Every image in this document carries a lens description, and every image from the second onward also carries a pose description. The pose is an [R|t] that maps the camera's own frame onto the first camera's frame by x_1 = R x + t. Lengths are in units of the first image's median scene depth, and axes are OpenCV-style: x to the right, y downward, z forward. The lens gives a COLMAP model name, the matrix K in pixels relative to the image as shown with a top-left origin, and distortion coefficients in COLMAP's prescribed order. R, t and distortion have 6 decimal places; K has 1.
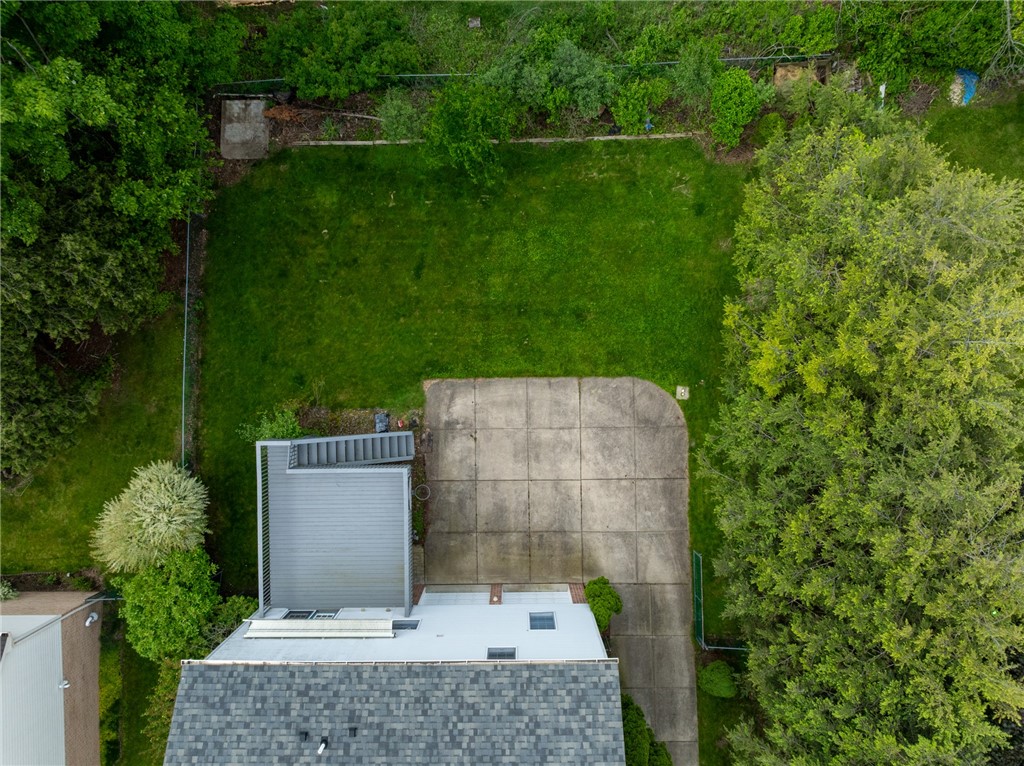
lens RADIAL K [[718.8, 0, 513.7], [0, 718.8, 379.7], [0, 0, 1]] dist [-0.049439, 0.022358]
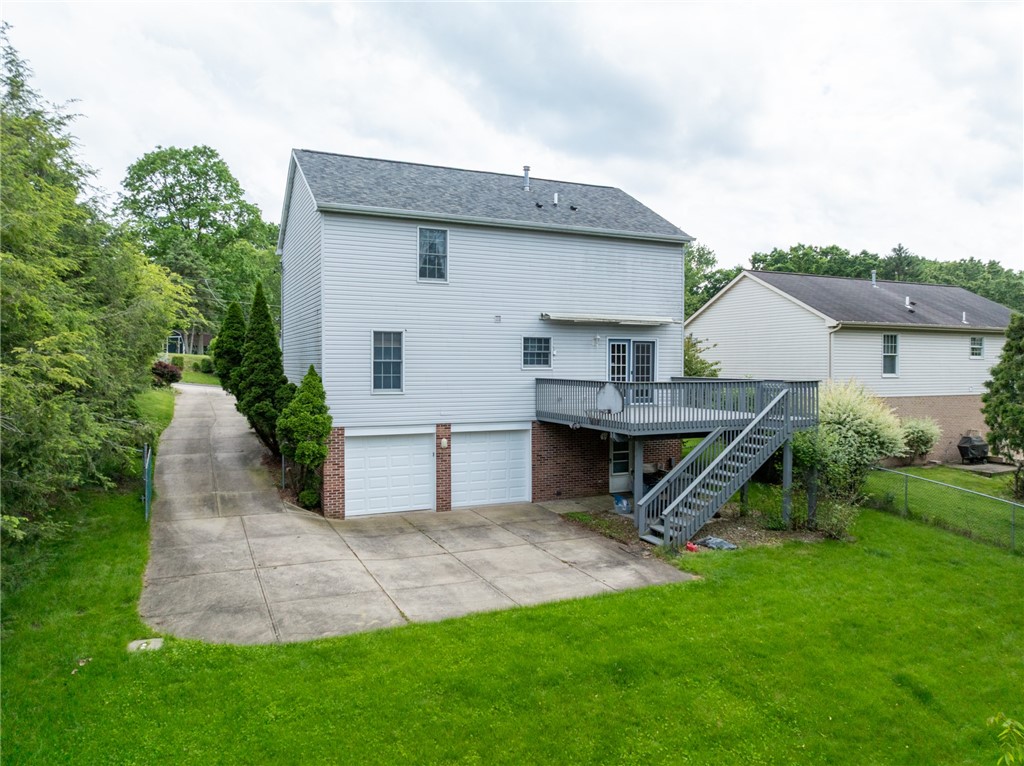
lens RADIAL K [[718.8, 0, 508.9], [0, 718.8, 375.3], [0, 0, 1]] dist [-0.049439, 0.022358]
pose [[-0.914658, 0.007899, -0.404151, 0.209170], [-0.404201, -0.029528, 0.914194, -0.401947], [-0.004712, 0.999533, 0.030200, 0.843050]]
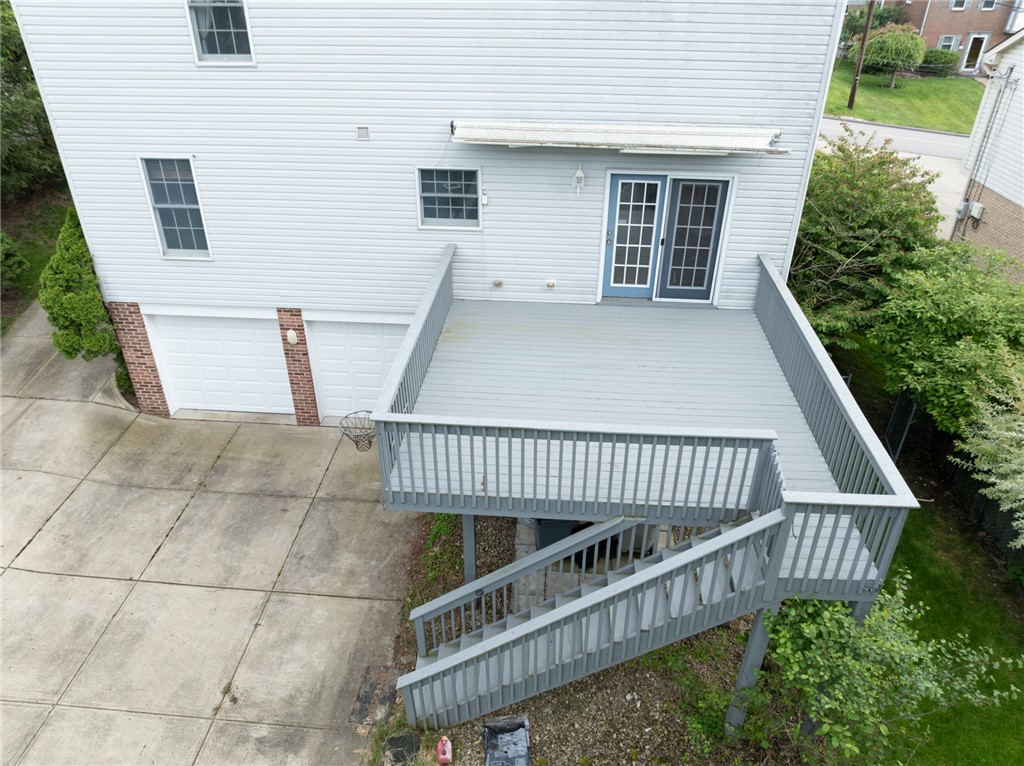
lens RADIAL K [[718.8, 0, 510.5], [0, 718.8, 382.8], [0, 0, 1]] dist [-0.049439, 0.022358]
pose [[-0.995939, -0.048284, 0.075984, -0.198987], [0.090025, -0.527920, 0.844509, -0.102359], [-0.000663, 0.847920, 0.530124, 0.716507]]
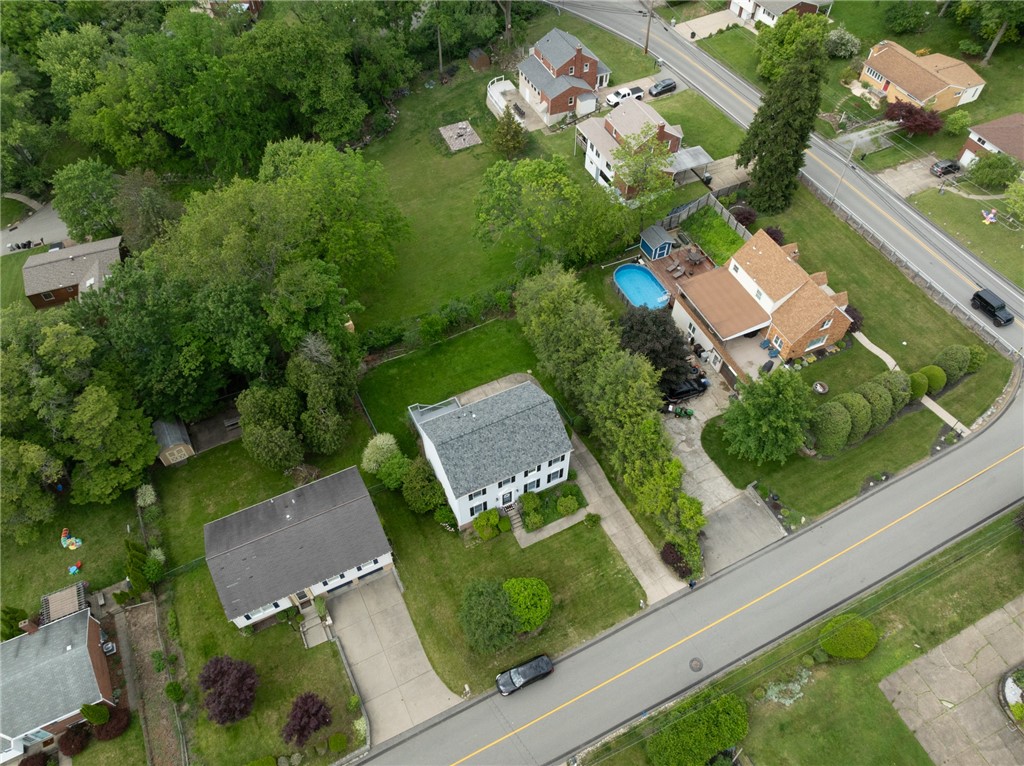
lens RADIAL K [[718.8, 0, 510.3], [0, 718.8, 383.4], [0, 0, 1]] dist [-0.049439, 0.022358]
pose [[0.903751, -0.334622, 0.266950, -0.658985], [0.428055, 0.703715, -0.567058, 1.728178], [0.001893, 0.626748, 0.779220, -1.318646]]
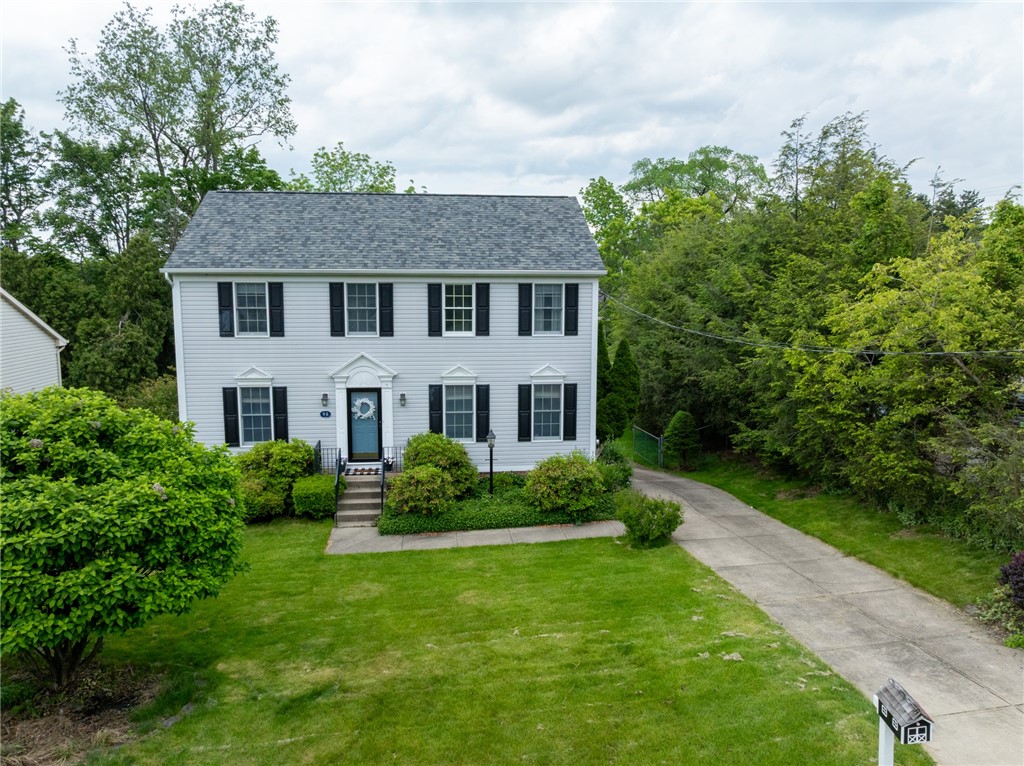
lens RADIAL K [[718.8, 0, 514.1], [0, 718.8, 381.1], [0, 0, 1]] dist [-0.049439, 0.022358]
pose [[0.994255, -0.005432, 0.106904, -0.066001], [0.106793, 0.118373, -0.987210, 1.326450], [-0.007292, 0.992954, 0.118273, 0.734278]]
